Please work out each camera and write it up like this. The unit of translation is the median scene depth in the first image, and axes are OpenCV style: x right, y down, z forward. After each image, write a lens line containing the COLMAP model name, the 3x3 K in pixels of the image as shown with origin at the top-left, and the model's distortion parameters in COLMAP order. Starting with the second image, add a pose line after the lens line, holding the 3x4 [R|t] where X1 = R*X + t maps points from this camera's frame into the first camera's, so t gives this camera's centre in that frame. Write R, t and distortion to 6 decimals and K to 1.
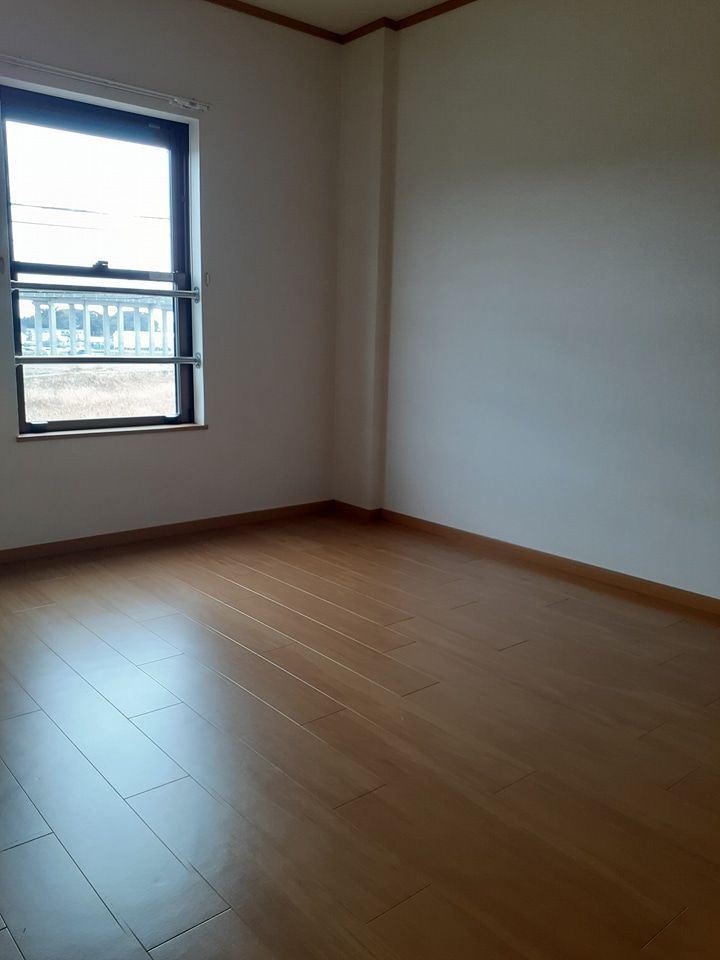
lens RADIAL K [[780.7, 0, 360.0], [0, 780.7, 480.0], [0, 0, 1]] dist [-0.003761, -0.002002]
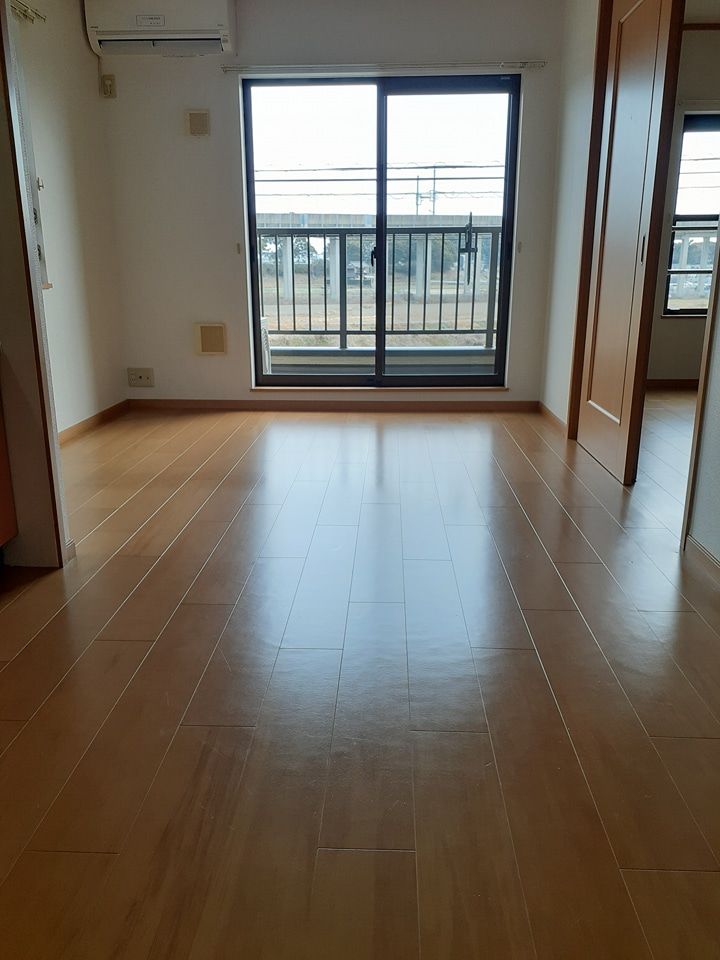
lens RADIAL K [[780.7, 0, 360.0], [0, 780.7, 480.0], [0, 0, 1]] dist [-0.003761, -0.002002]
pose [[0.732384, 0.158468, -0.662195, 0.287632], [-0.106066, 0.987220, 0.118940, 0.172446], [0.672580, -0.016873, 0.739832, -0.770314]]
